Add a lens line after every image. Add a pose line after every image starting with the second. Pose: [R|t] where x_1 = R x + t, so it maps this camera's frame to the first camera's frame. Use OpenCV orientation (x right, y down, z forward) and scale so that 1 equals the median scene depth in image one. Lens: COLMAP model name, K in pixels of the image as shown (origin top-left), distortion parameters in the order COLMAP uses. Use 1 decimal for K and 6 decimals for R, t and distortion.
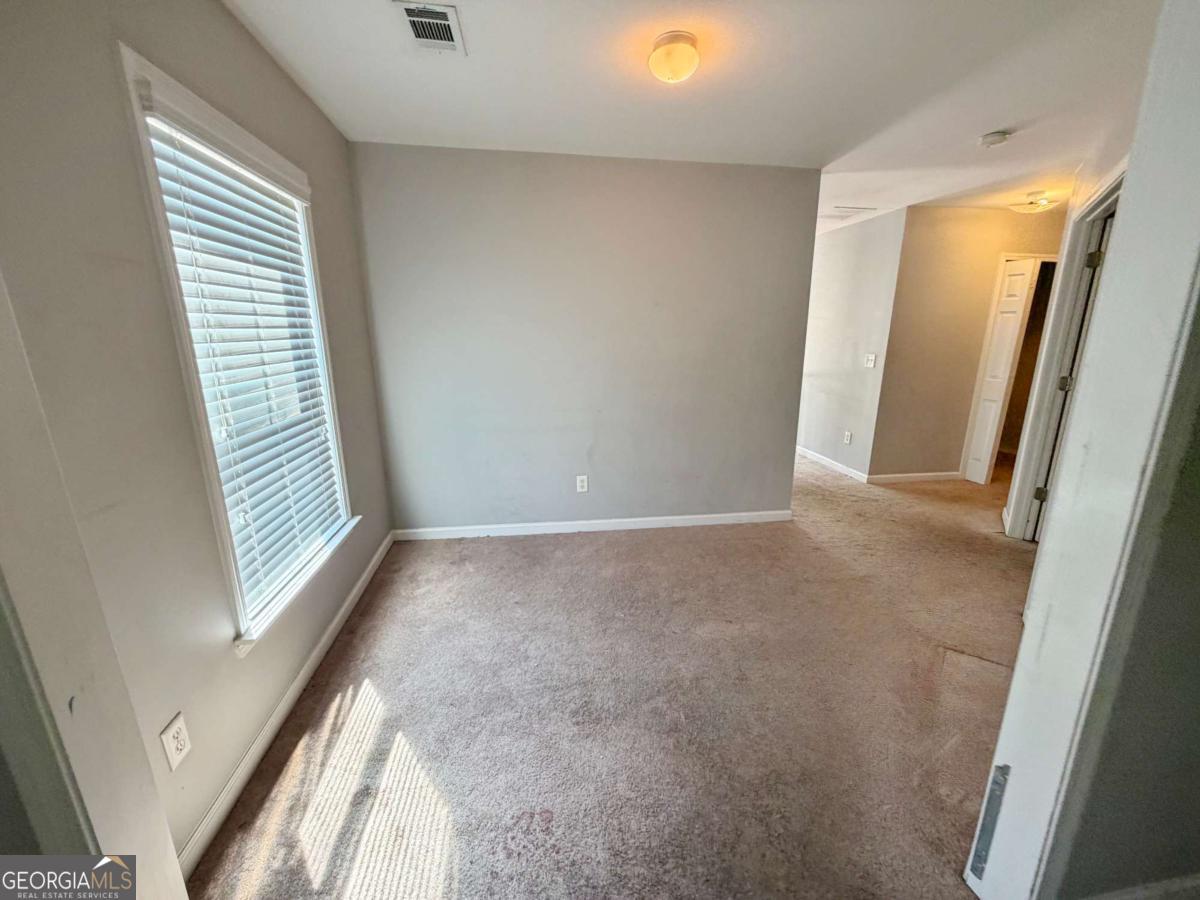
lens RADIAL K [[482.8, 0, 597.5], [0, 482.8, 450.1], [0, 0, 1]] dist [0.002702, -0.000065]
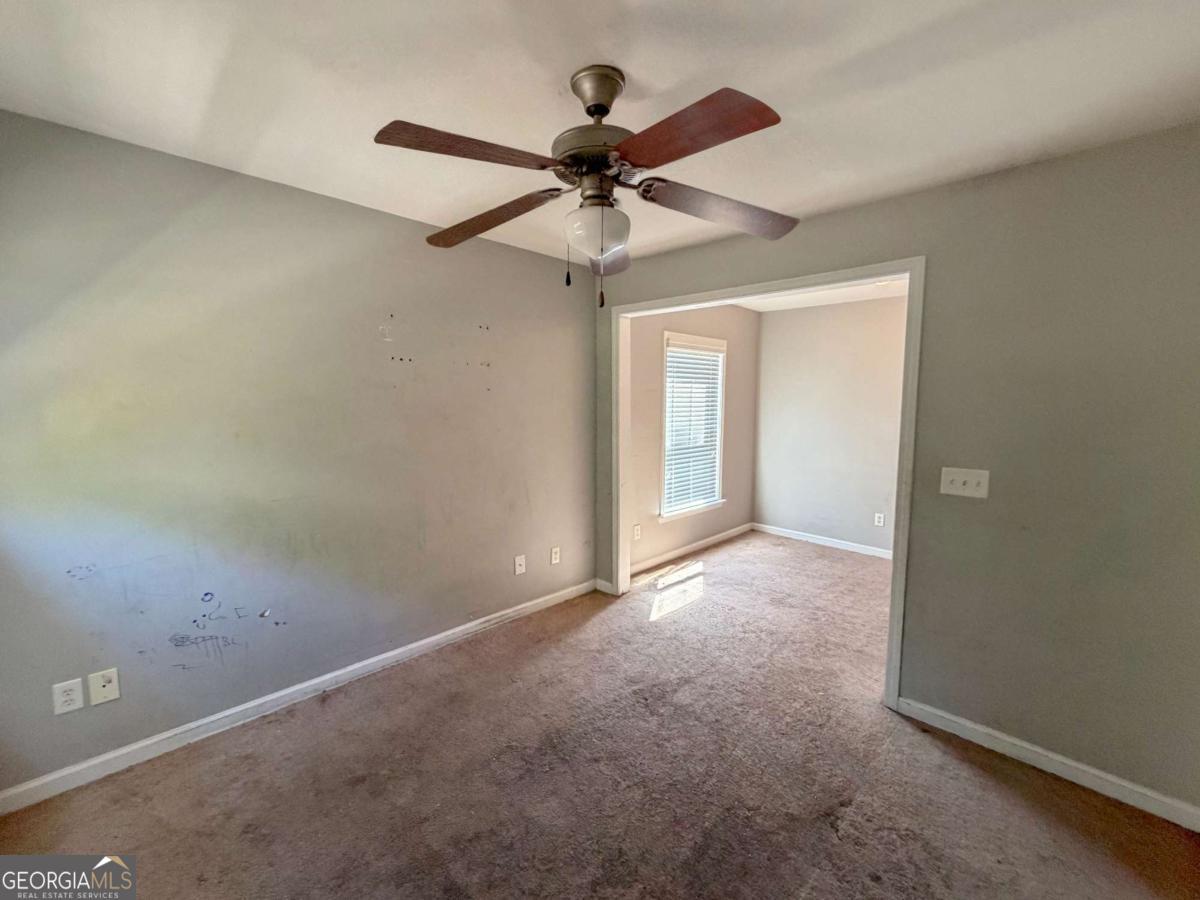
lens RADIAL K [[482.8, 0, 597.5], [0, 482.8, 450.1], [0, 0, 1]] dist [0.002702, -0.000065]
pose [[0.592753, 0.088886, -0.800464, 1.019128], [-0.200638, 0.978853, -0.039880, 0.164197], [0.779992, 0.184243, 0.598053, -0.836808]]
